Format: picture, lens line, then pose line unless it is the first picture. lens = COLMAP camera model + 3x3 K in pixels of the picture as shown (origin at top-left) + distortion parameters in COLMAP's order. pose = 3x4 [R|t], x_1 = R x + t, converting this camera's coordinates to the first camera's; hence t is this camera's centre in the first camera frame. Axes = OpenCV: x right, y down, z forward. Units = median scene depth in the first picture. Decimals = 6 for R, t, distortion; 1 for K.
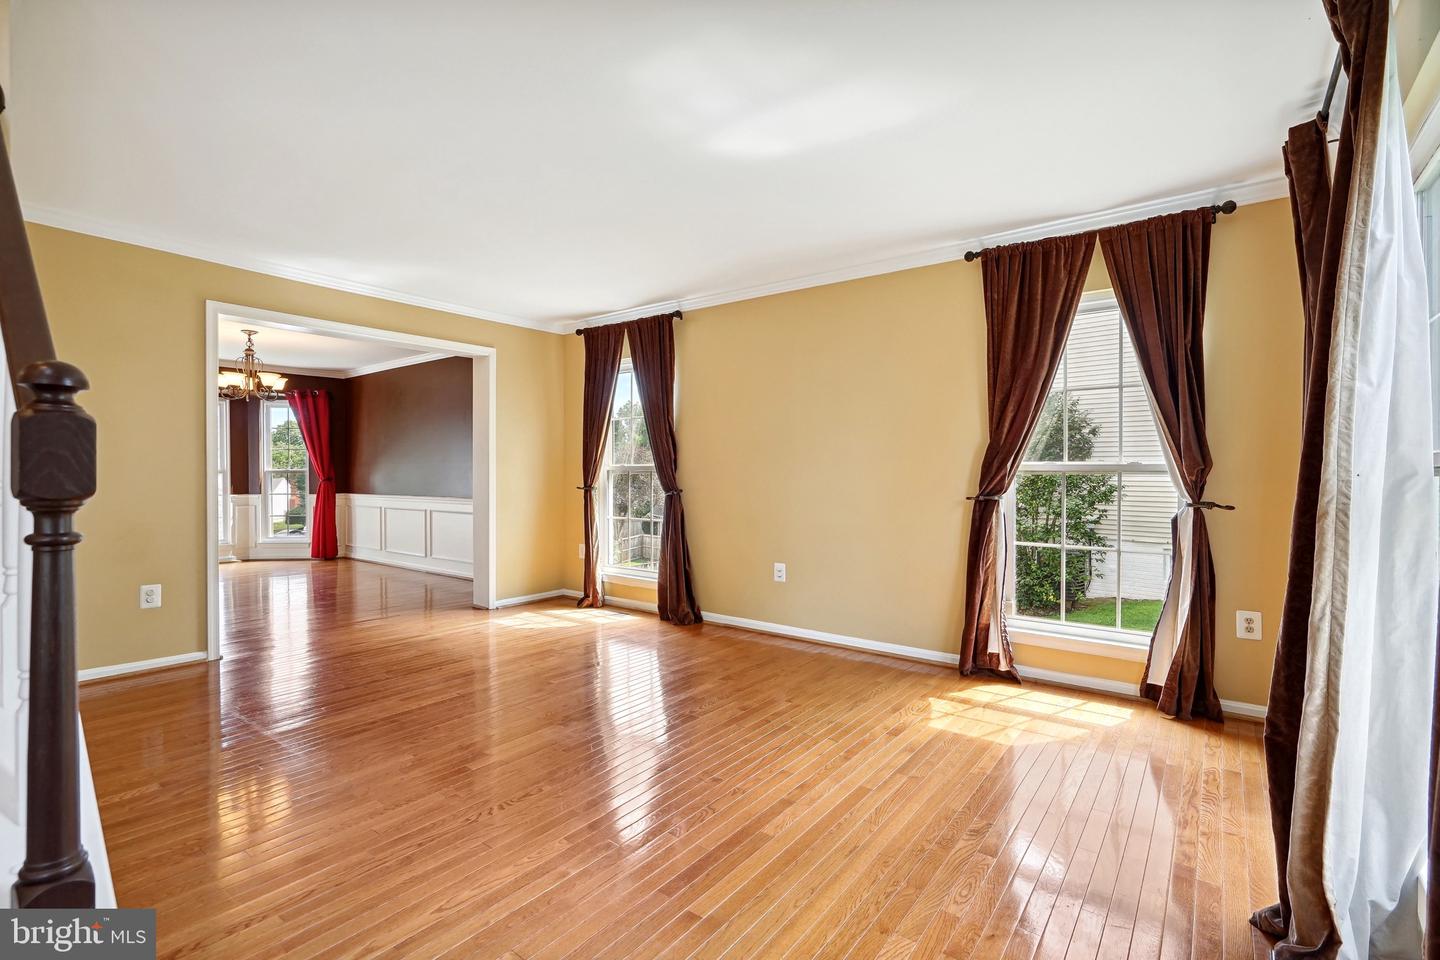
lens RADIAL K [[653.8, 0, 725.1], [0, 653.8, 471.9], [0, 0, 1]] dist [-0.000494, 0.001958]
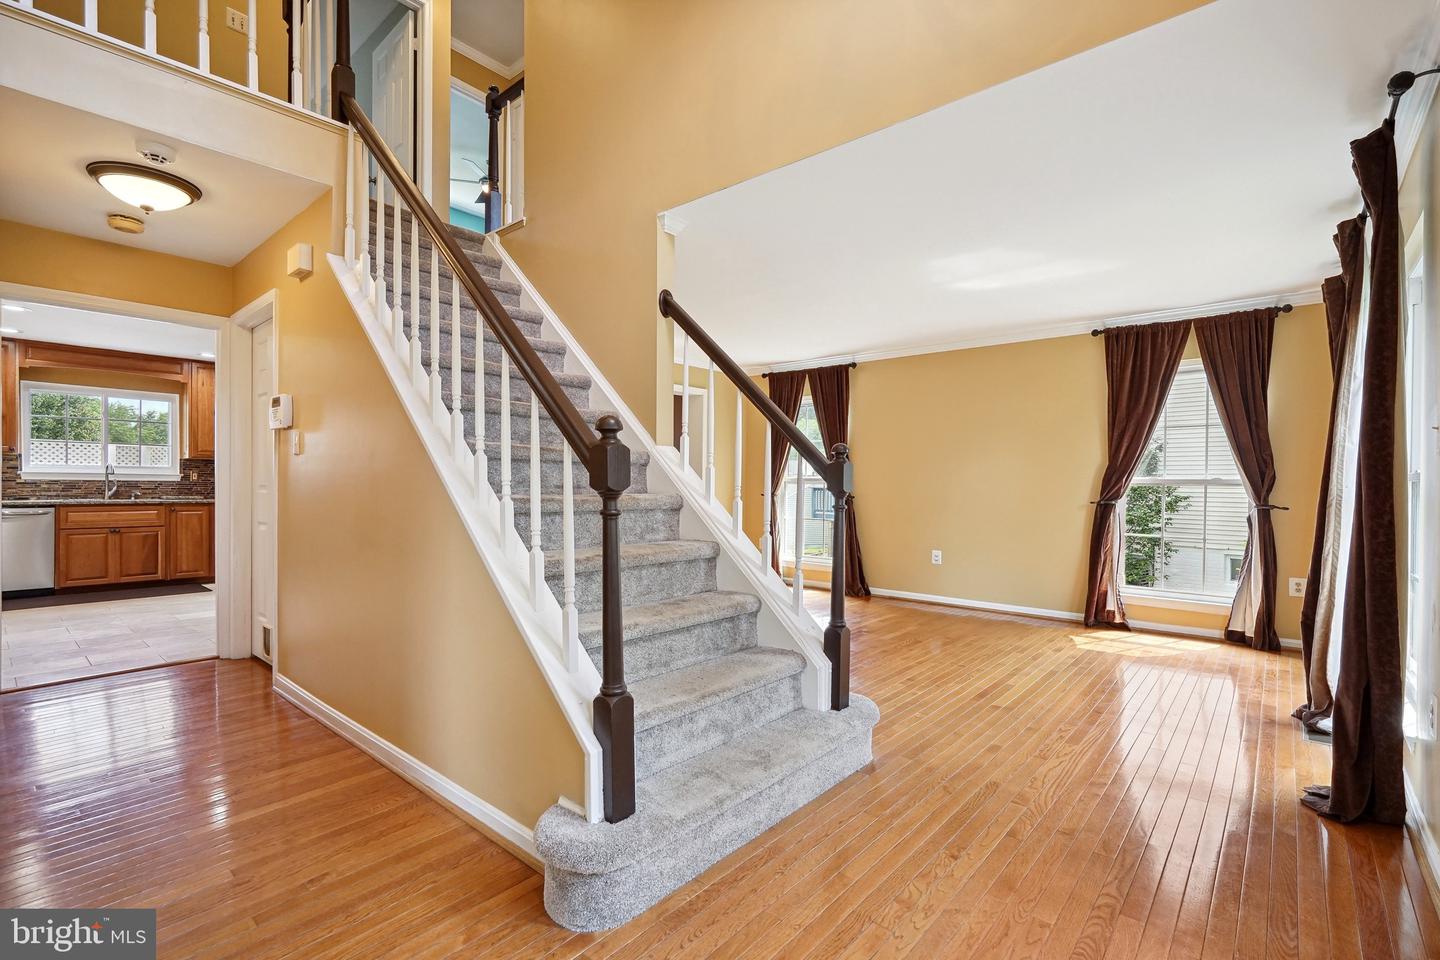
lens RADIAL K [[653.8, 0, 713.9], [0, 653.8, 488.6], [0, 0, 1]] dist [-0.000494, 0.001958]
pose [[0.997846, 0.004588, -0.065440, -0.364557], [-0.003951, 0.999944, 0.009849, -0.000976], [0.065481, -0.009570, 0.997808, -0.484825]]
